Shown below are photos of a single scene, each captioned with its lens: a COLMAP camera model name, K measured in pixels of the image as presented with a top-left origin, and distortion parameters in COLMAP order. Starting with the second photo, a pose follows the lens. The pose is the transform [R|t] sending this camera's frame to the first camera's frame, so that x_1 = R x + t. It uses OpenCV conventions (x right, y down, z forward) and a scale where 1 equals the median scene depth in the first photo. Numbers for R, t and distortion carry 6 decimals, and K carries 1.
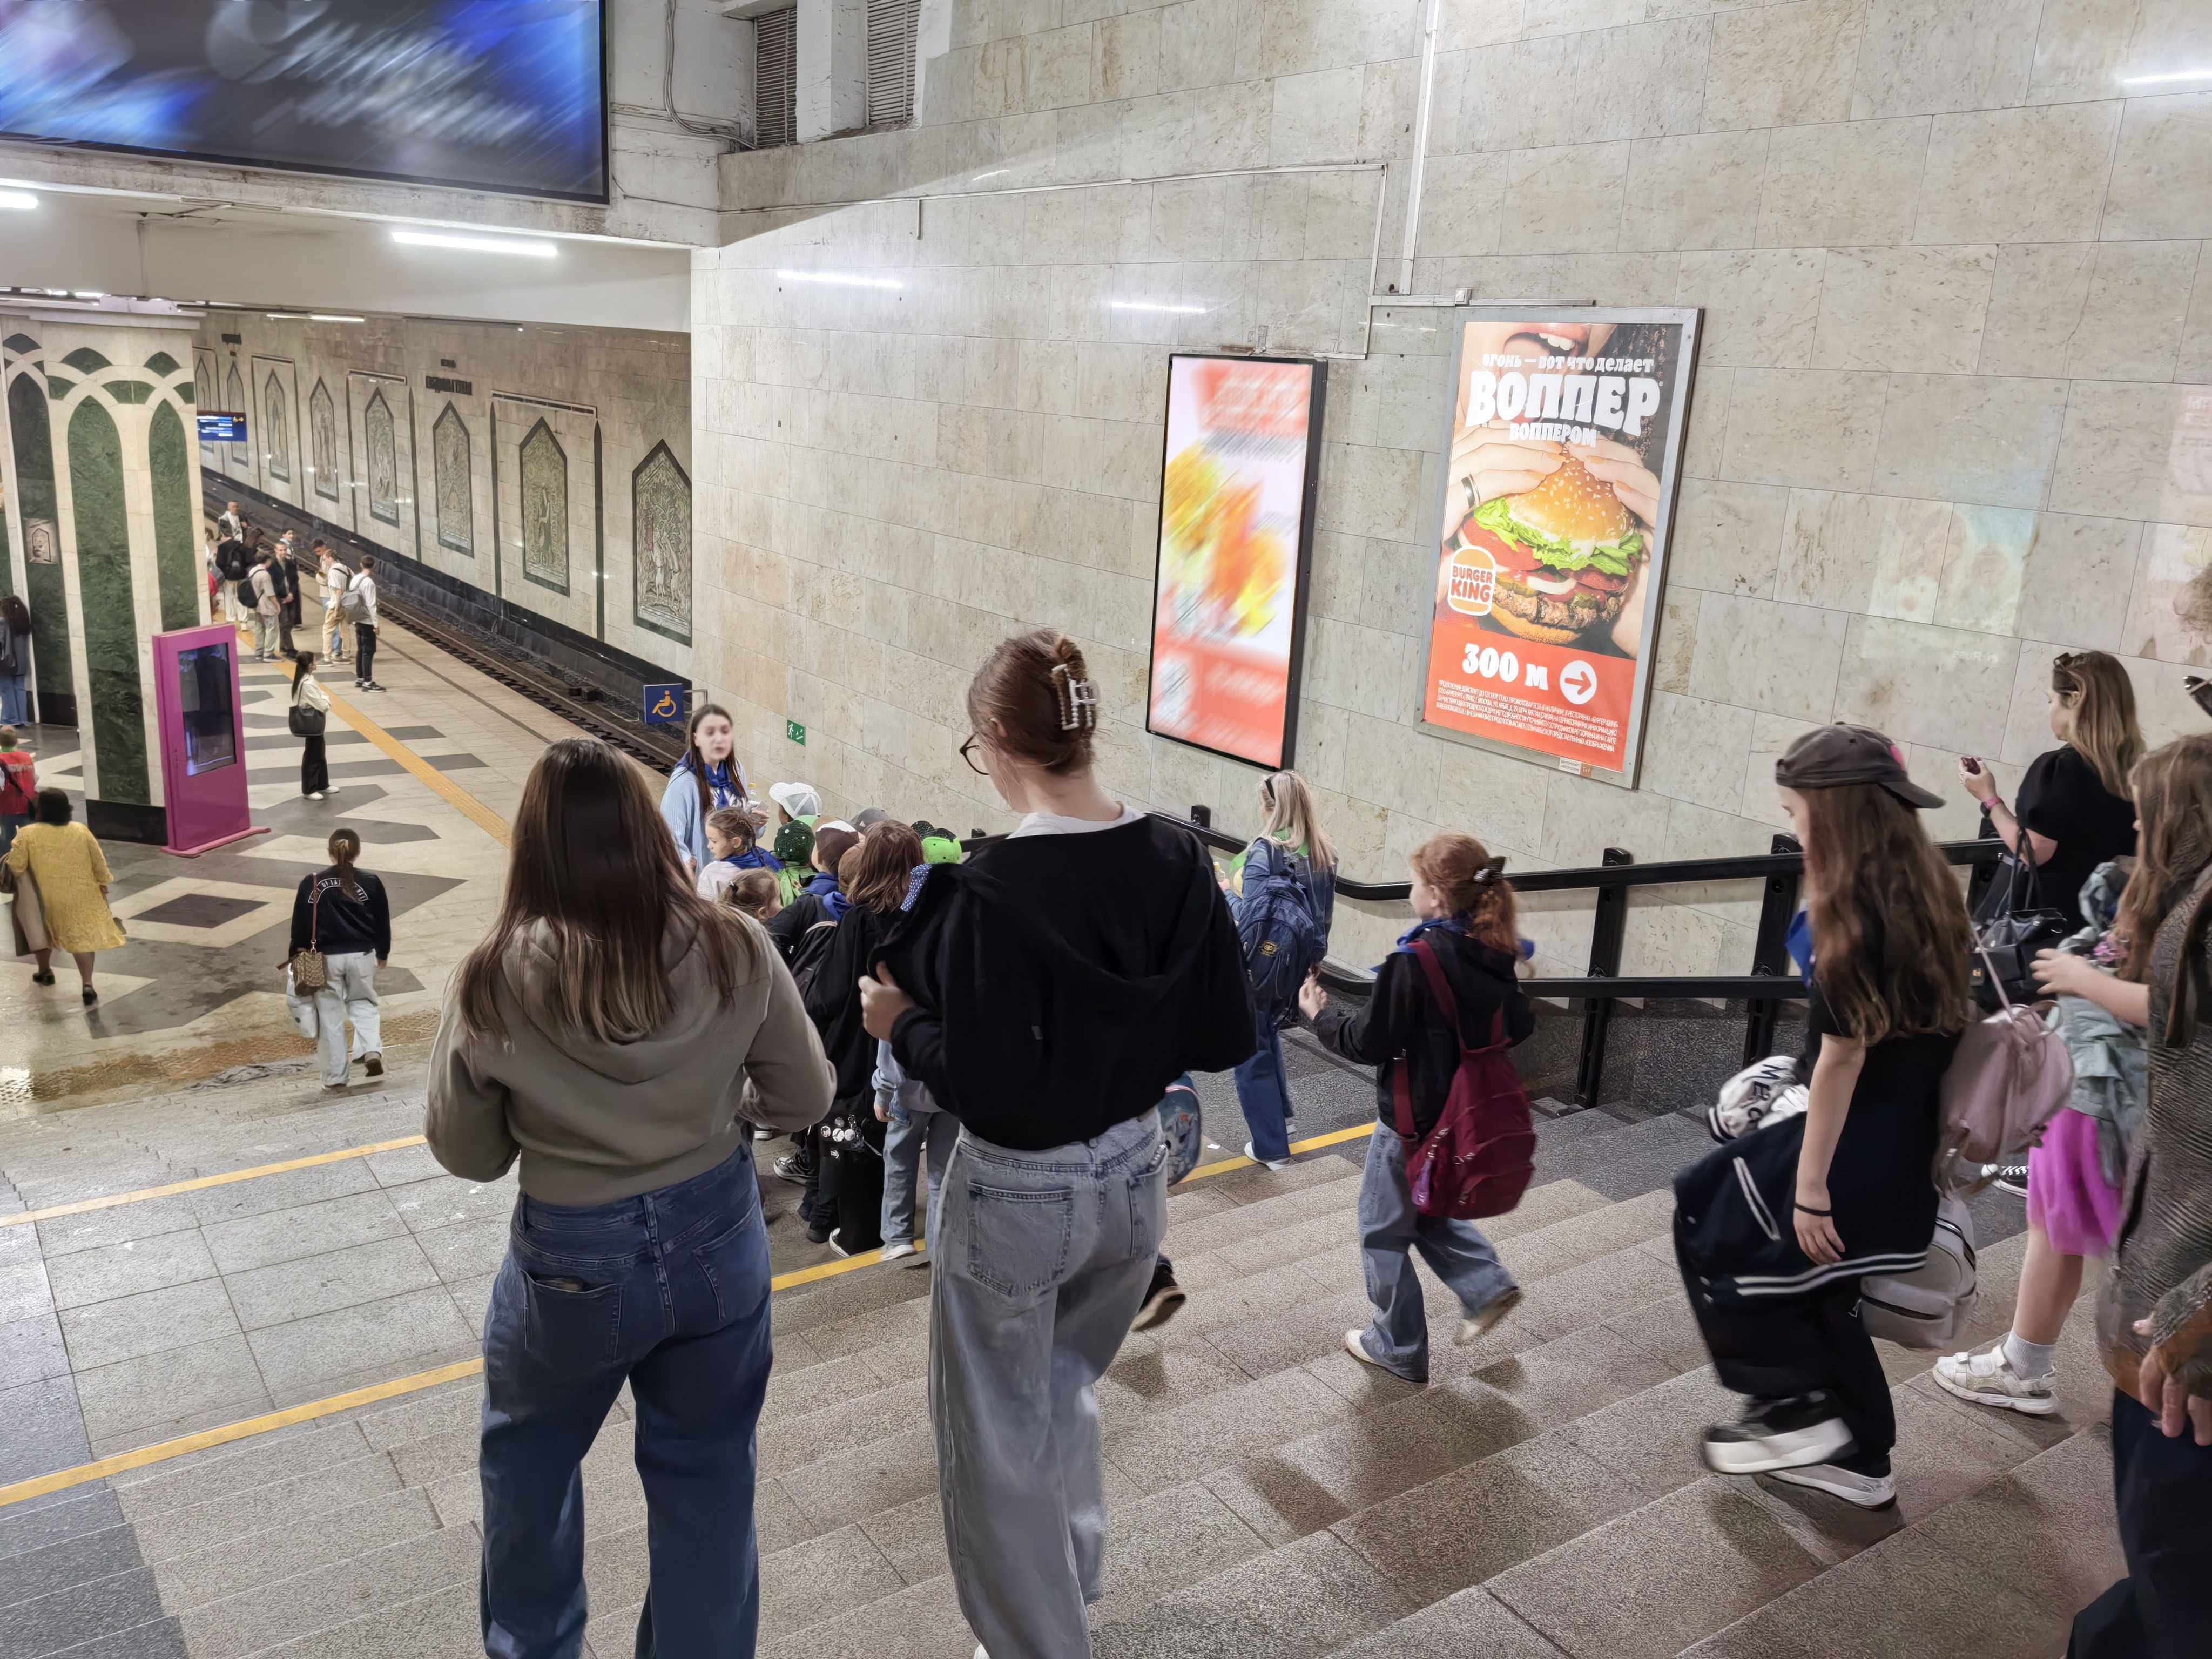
lens RADIAL K [[1725.3, 0, 1106.0], [0, 1725.3, 829.5], [0, 0, 1]] dist [-0.005635, -0.002926]
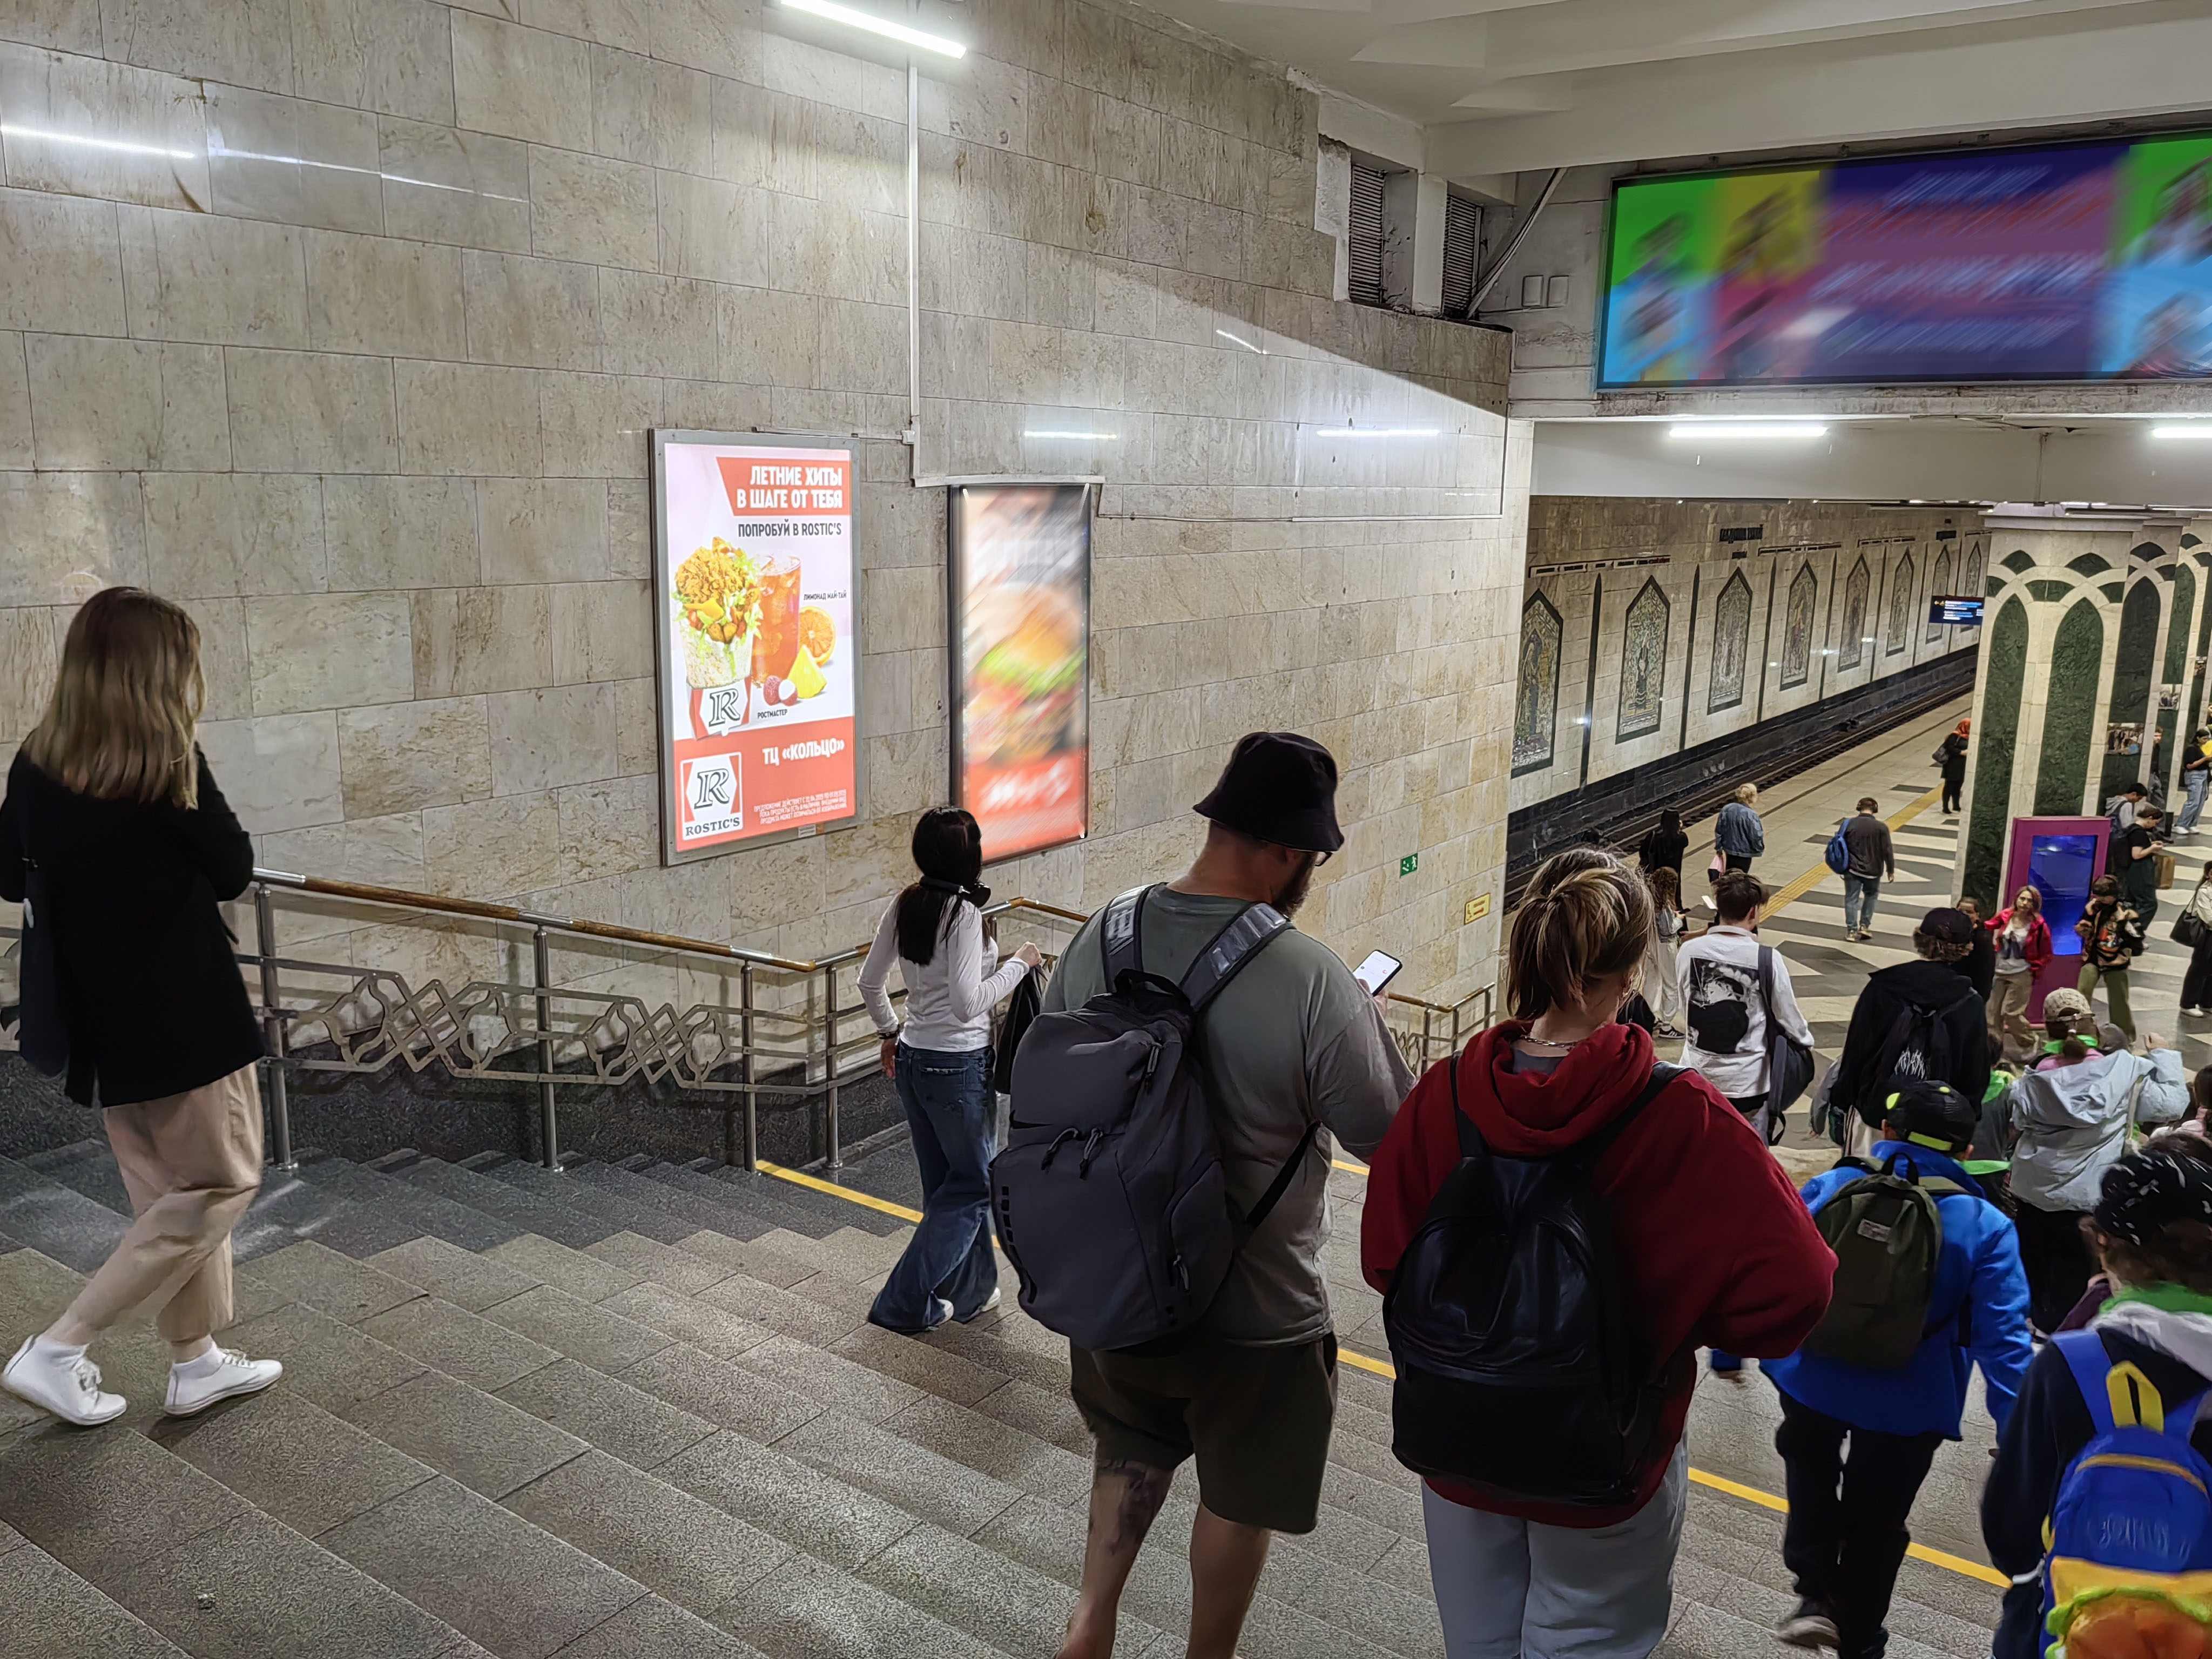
lens RADIAL K [[1725.3, 0, 1106.0], [0, 1725.3, 829.5], [0, 0, 1]] dist [-0.005635, -0.002926]
pose [[0.361613, 0.128199, -0.923472, 0.221244], [-0.235311, 0.970984, 0.042651, -0.019897], [0.902145, 0.201880, 0.381287, 0.101111]]
